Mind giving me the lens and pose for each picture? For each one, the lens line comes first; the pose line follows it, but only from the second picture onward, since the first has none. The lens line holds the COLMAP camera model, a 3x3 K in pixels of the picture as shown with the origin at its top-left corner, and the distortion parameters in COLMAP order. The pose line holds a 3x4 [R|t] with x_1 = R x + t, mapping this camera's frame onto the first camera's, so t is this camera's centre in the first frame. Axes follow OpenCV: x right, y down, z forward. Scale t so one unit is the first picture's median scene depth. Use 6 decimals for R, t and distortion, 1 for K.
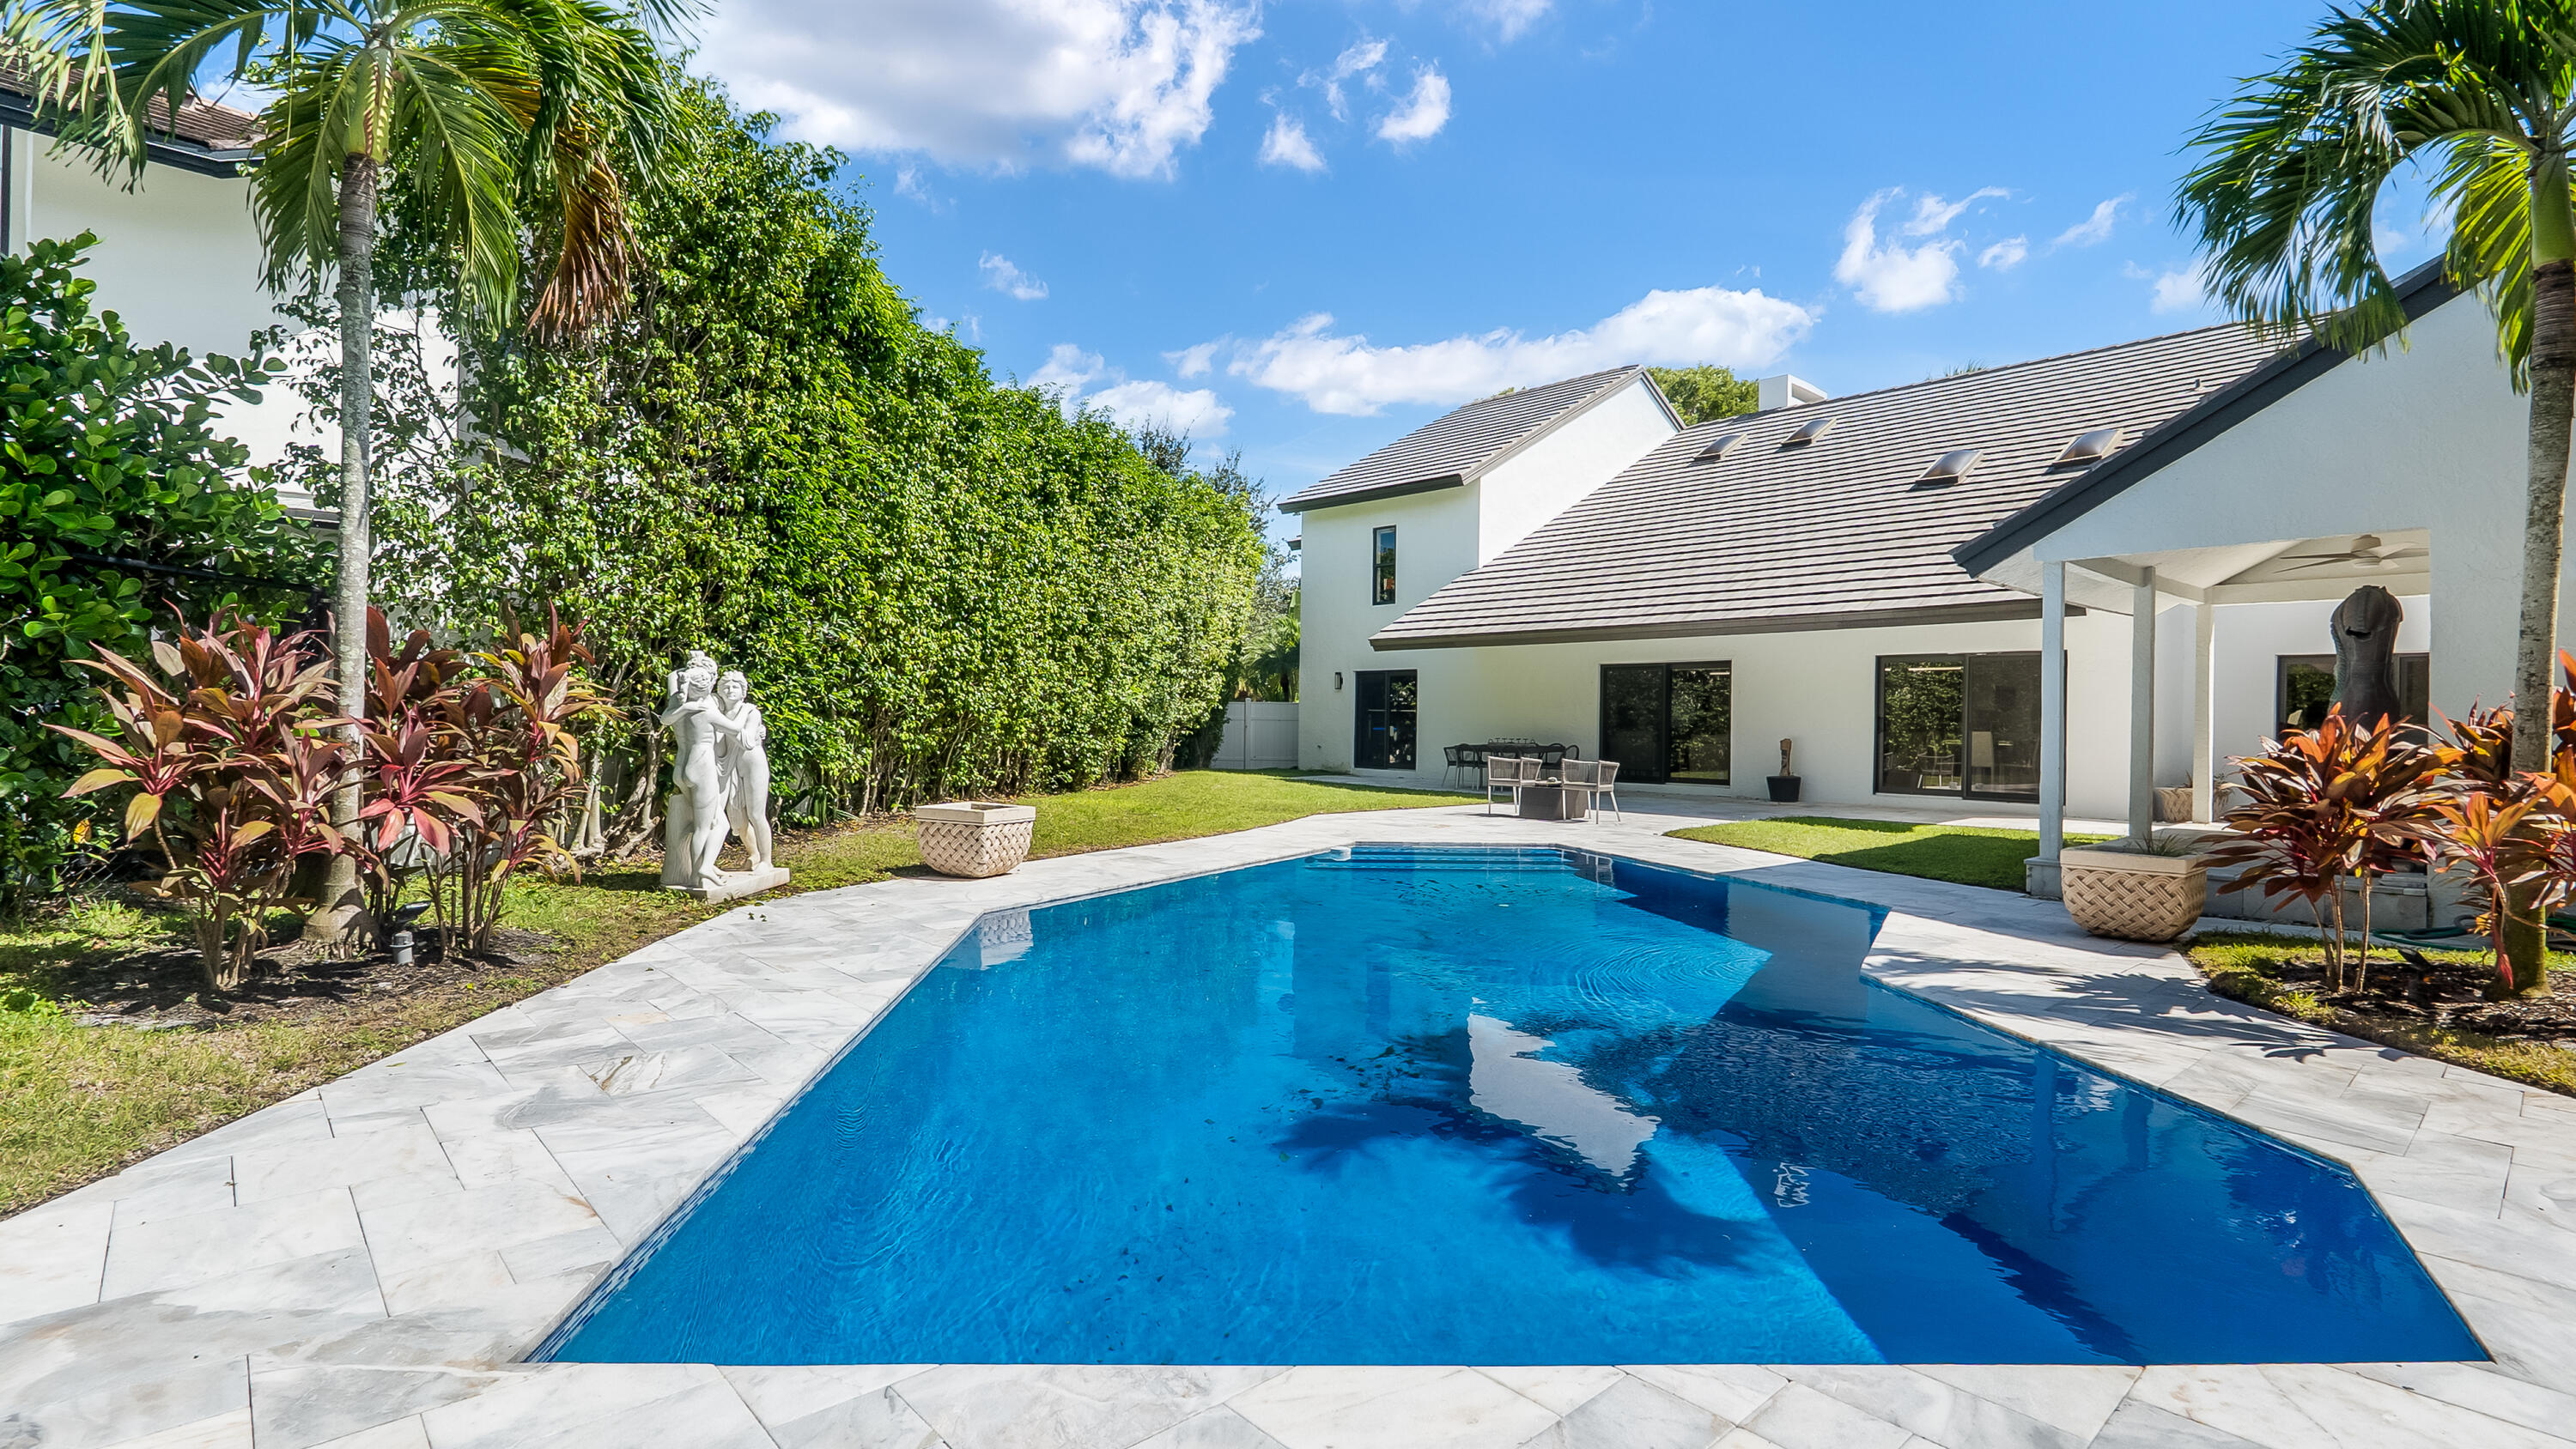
lens RADIAL K [[1205.7, 0, 1288.0], [0, 1205.7, 724.5], [0, 0, 1]] dist [-0.000690, -0.000055]
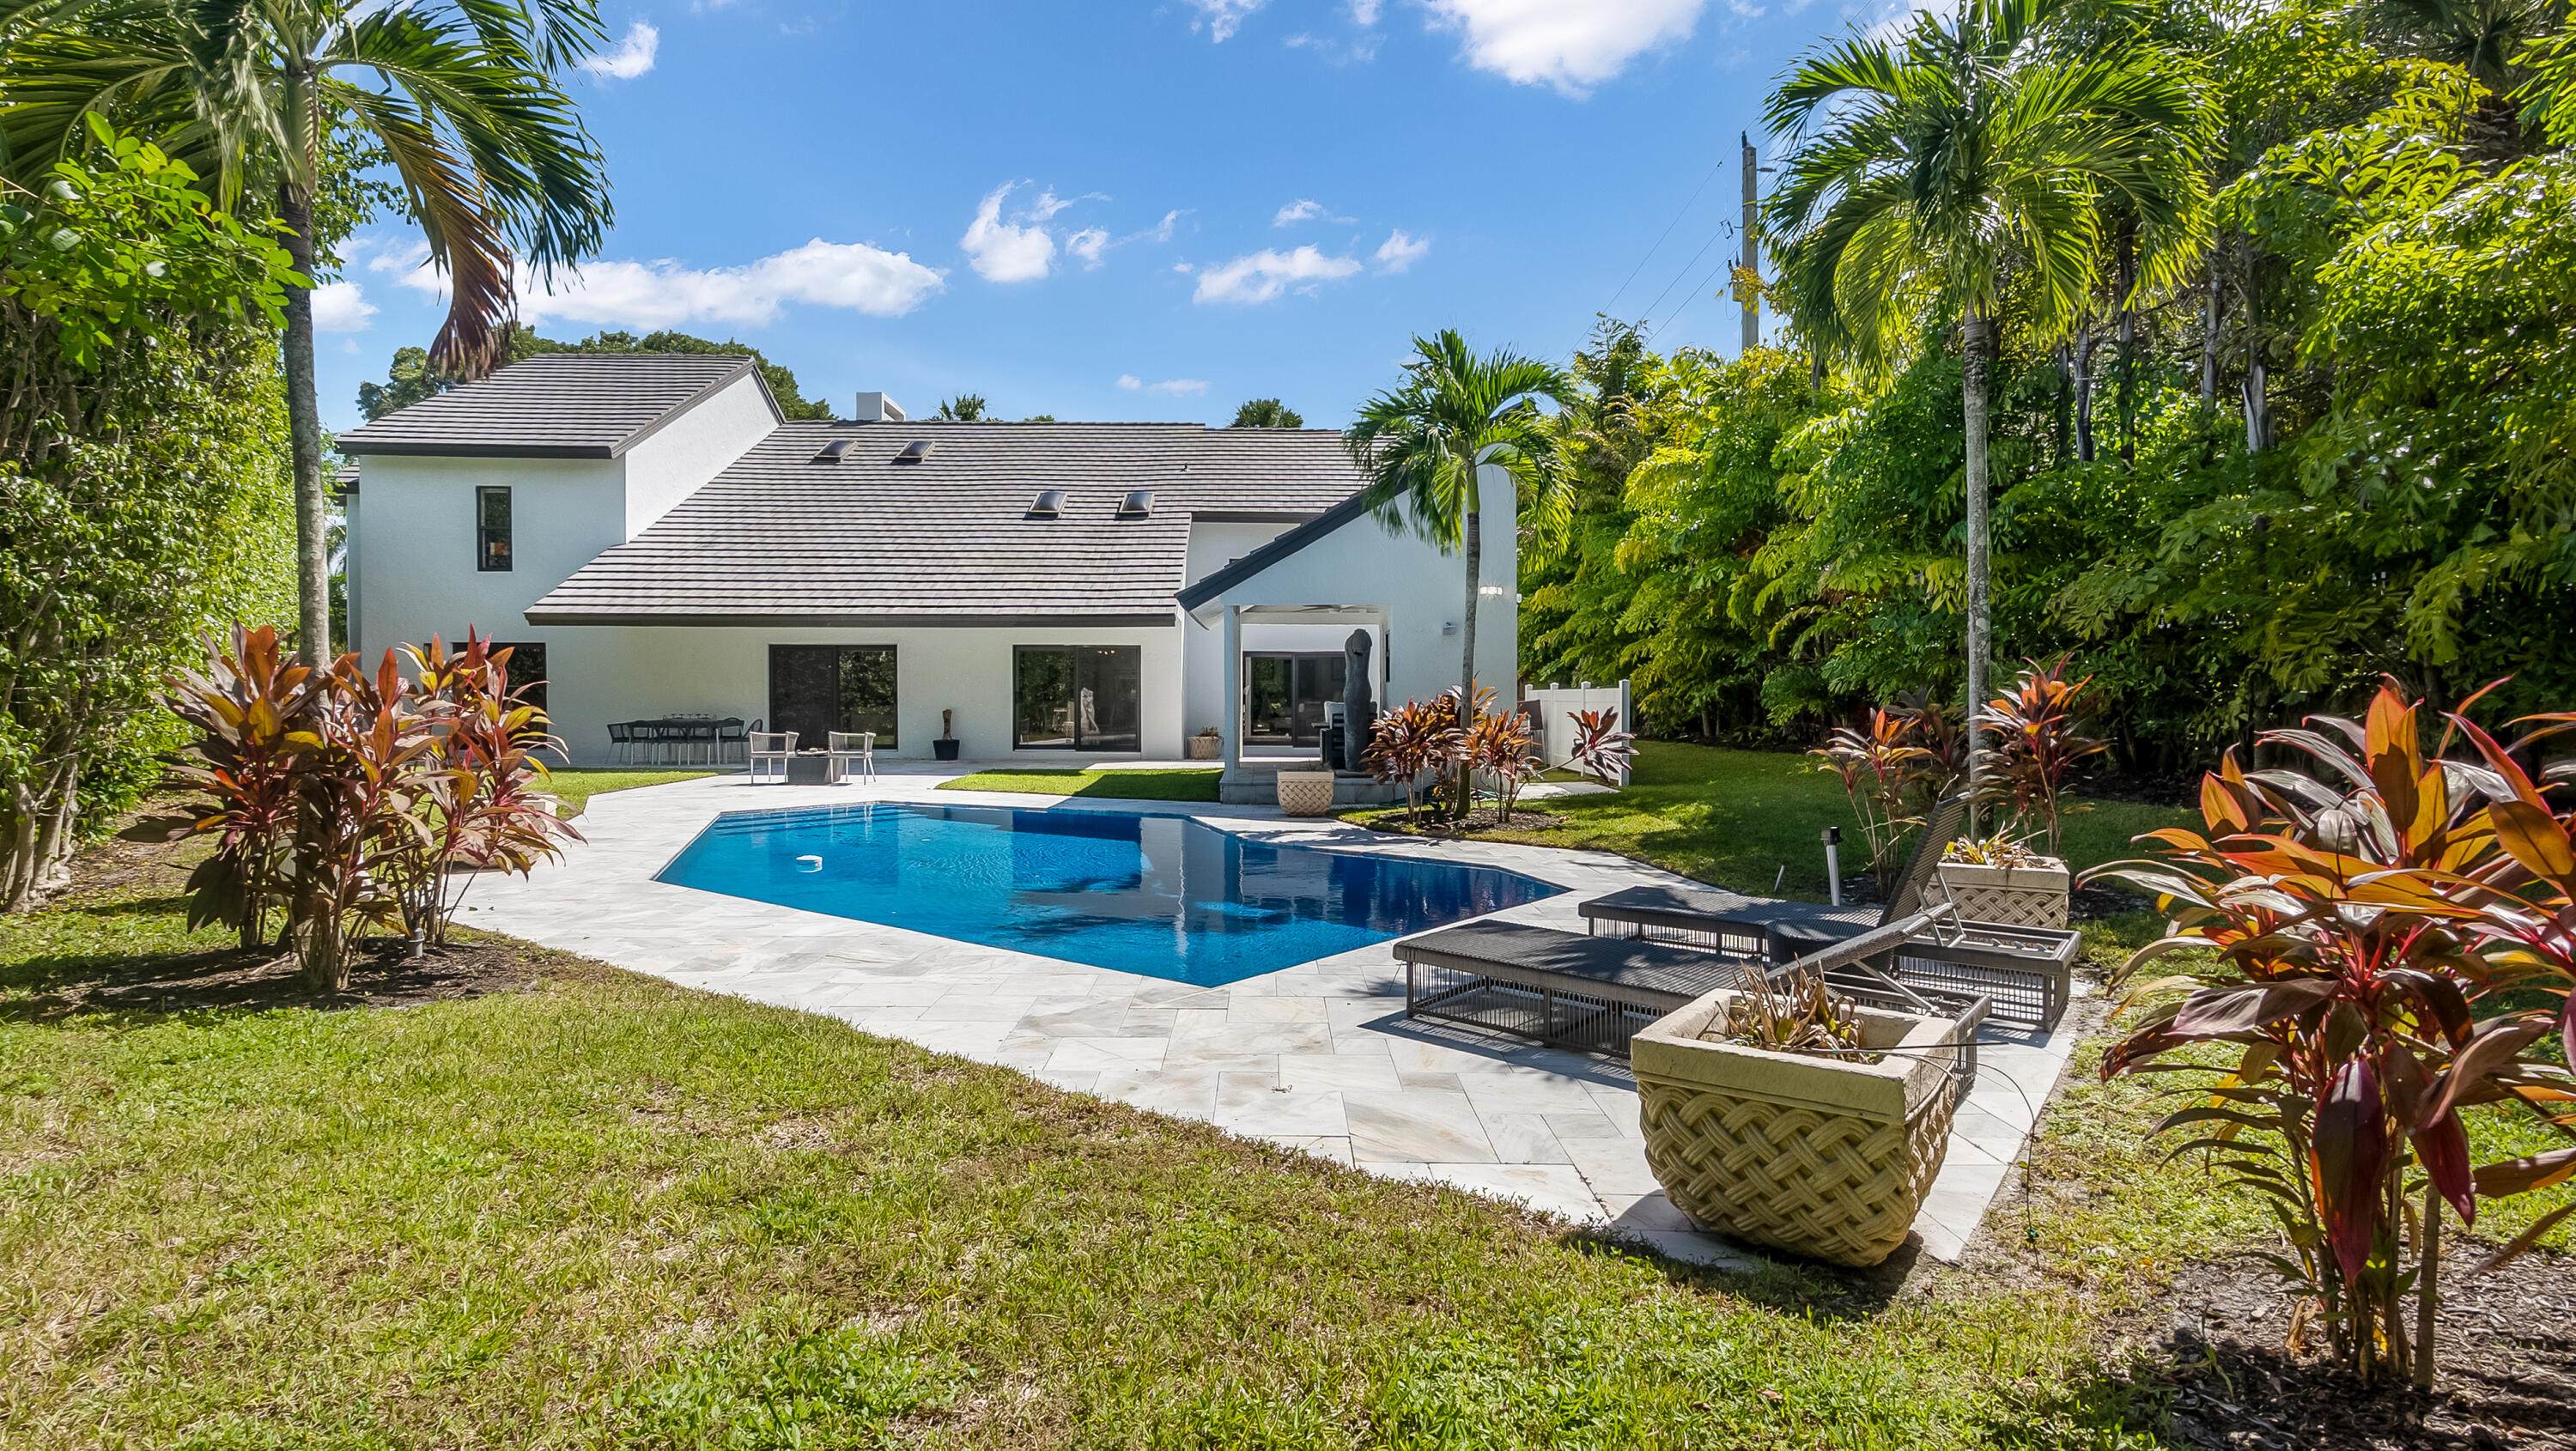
lens RADIAL K [[1199.6, 0, 1313.7], [0, 1199.6, 724.0], [0, 0, 1]] dist [0.000035, 0.000245]
pose [[0.647077, -0.032026, 0.761752, -0.338387], [0.008256, 0.999353, 0.035002, -0.015594], [-0.762380, -0.016360, 0.646923, -0.108333]]
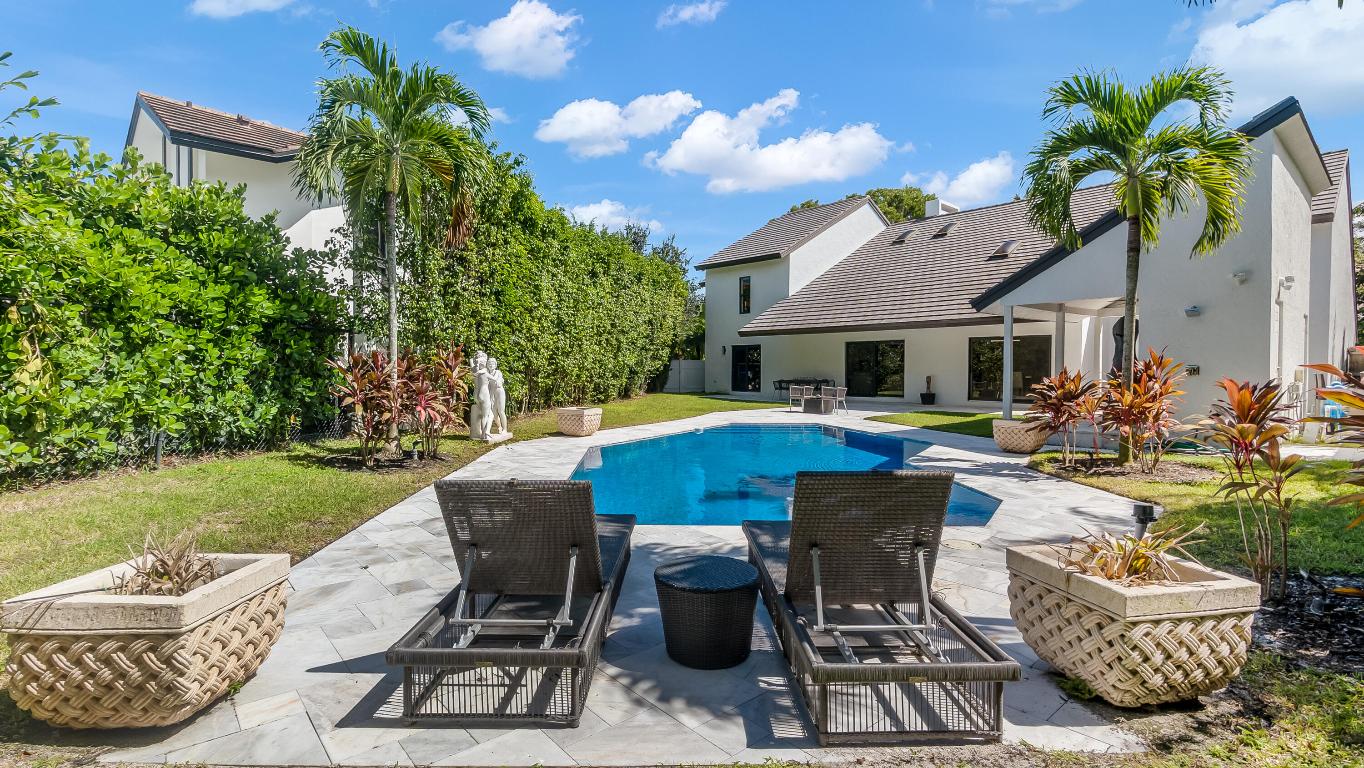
lens RADIAL K [[638.5, 0, 682.0], [0, 638.5, 384.0], [0, 0, 1]] dist [-0.000690, -0.000055]
pose [[0.999578, -0.011737, -0.026573, -0.003732], [0.012382, 0.999629, 0.024244, -0.008020], [0.026278, -0.024562, 0.999353, -0.196122]]
